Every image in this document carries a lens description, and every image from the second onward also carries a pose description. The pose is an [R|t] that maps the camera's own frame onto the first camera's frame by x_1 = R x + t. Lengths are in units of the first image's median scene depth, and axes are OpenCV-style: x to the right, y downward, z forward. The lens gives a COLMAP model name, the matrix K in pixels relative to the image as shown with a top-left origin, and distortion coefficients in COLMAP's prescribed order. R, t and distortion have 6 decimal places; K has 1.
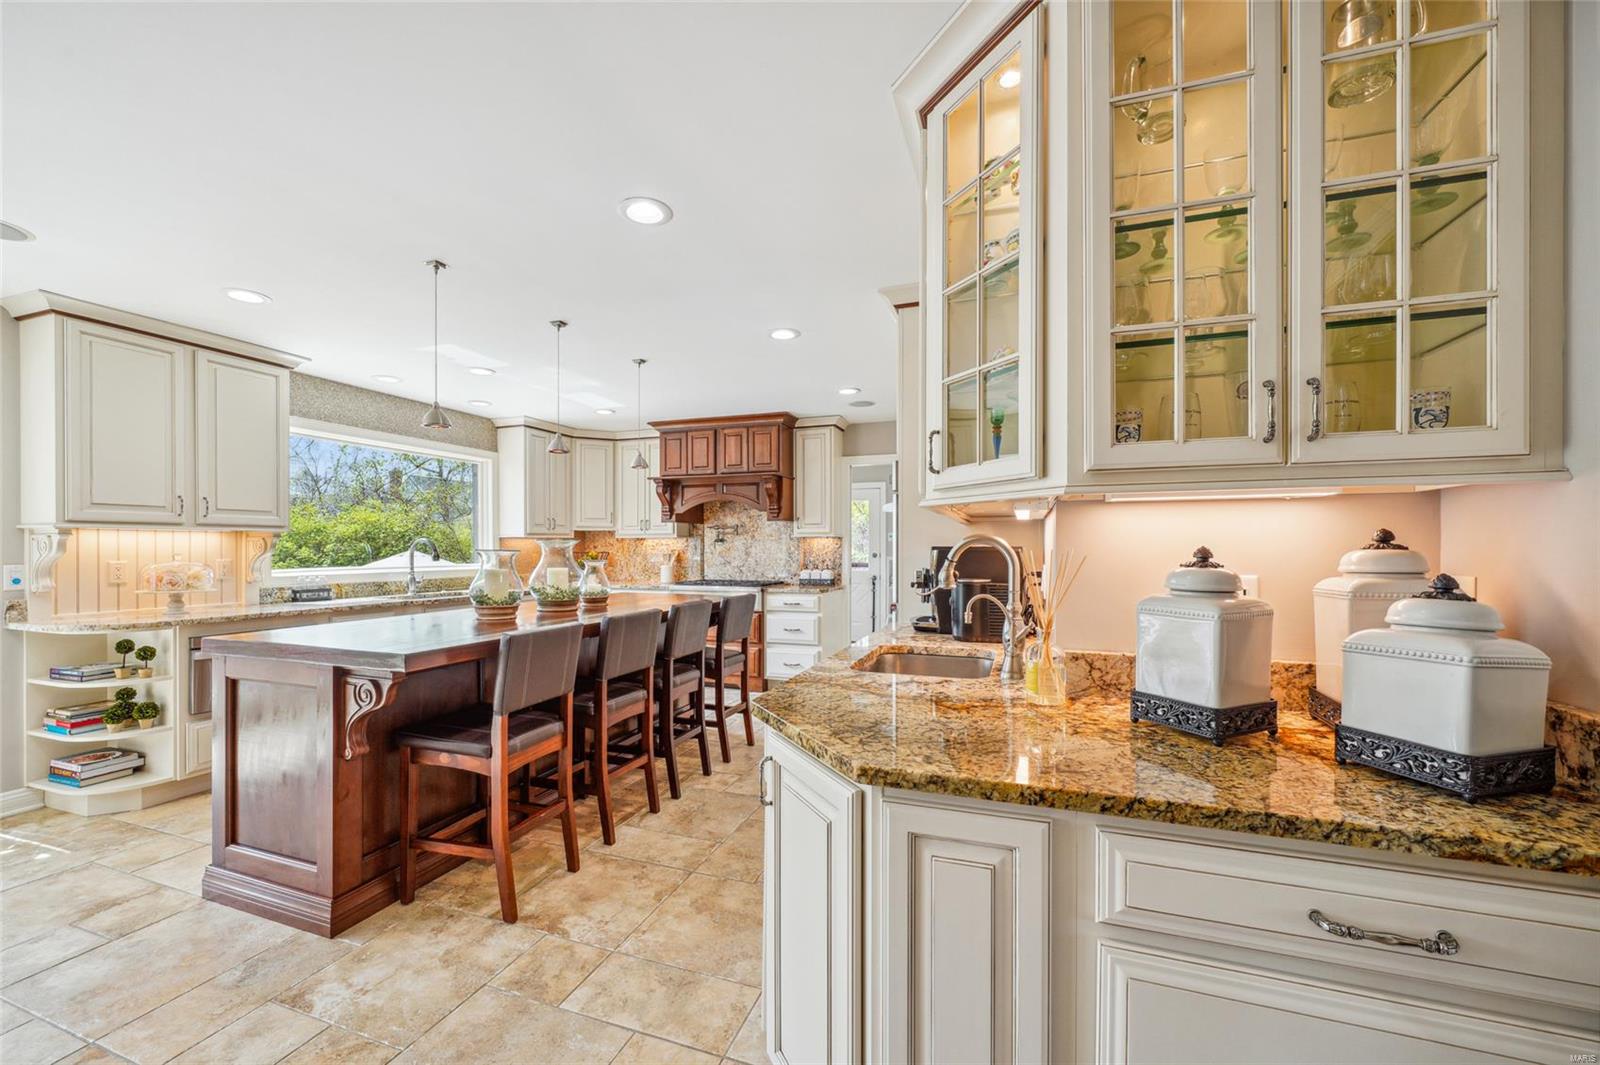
lens RADIAL K [[648.3, 0, 793.4], [0, 648.3, 548.0], [0, 0, 1]] dist [0.000465, 0.000030]
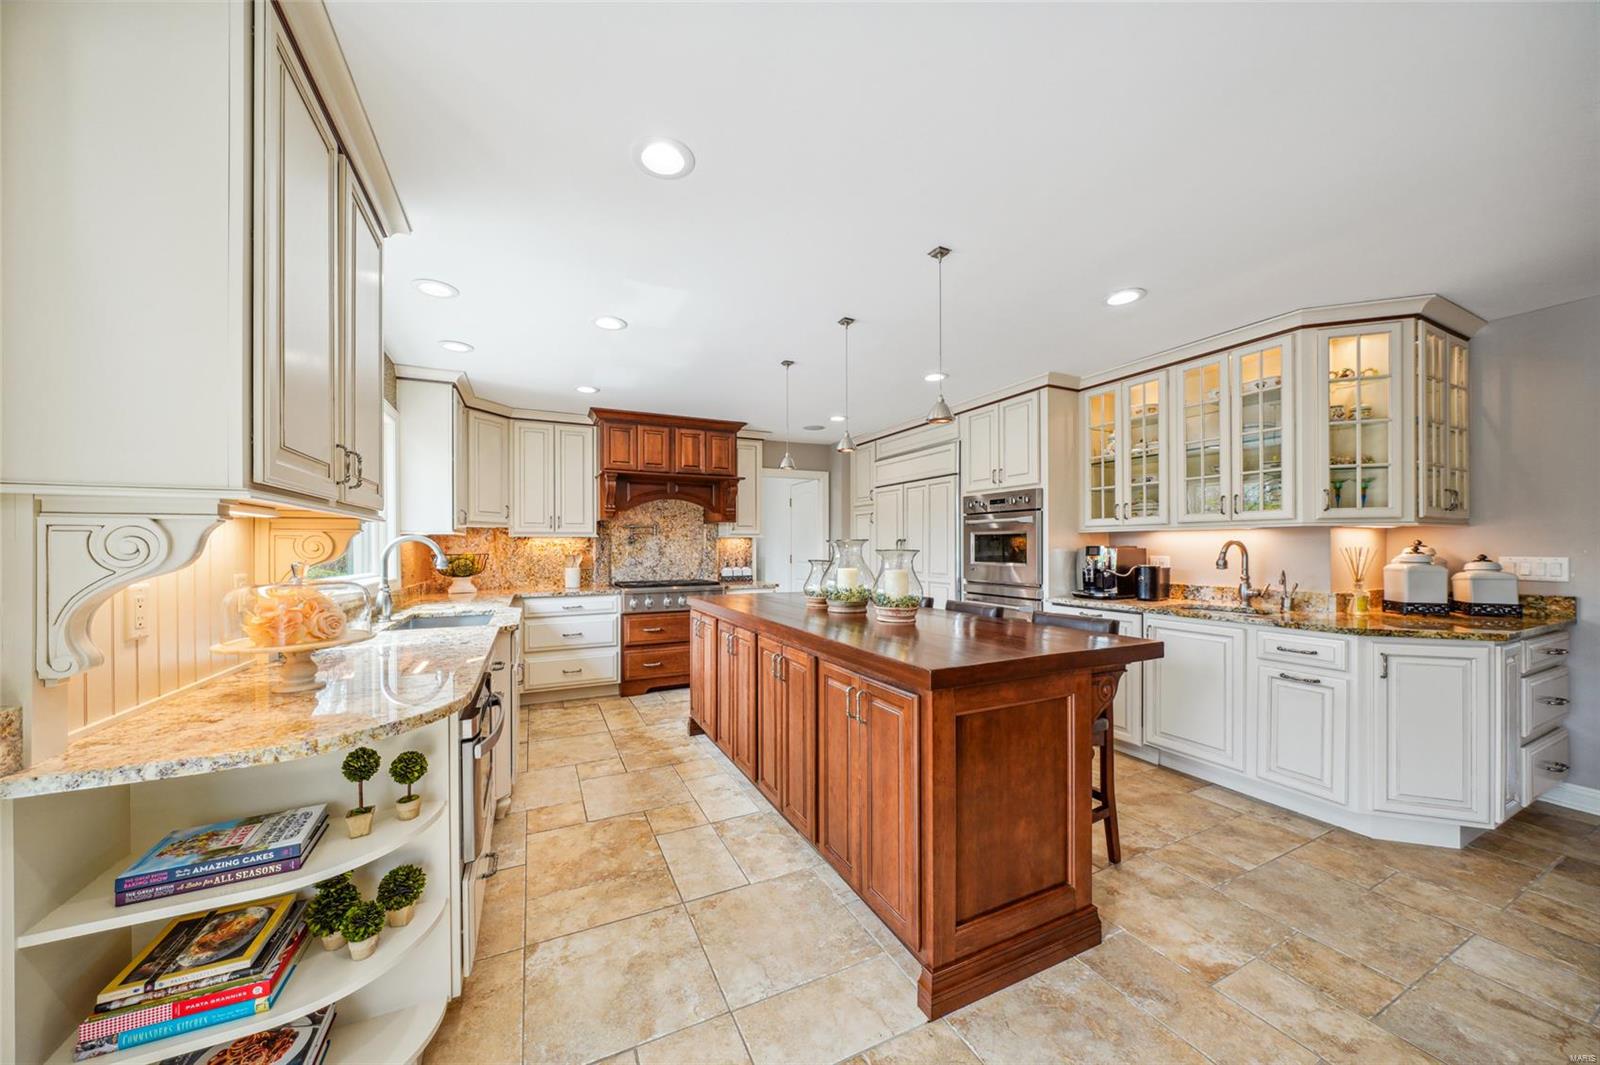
lens RADIAL K [[569.0, 0, 805.6], [0, 569.0, 543.0], [0, 0, 1]] dist [-0.000310, 0.000024]
pose [[0.683090, 0.002374, 0.730330, -0.608674], [0.003390, 0.999974, -0.006421, -0.001276], [-0.730326, 0.006862, 0.683064, 0.269099]]
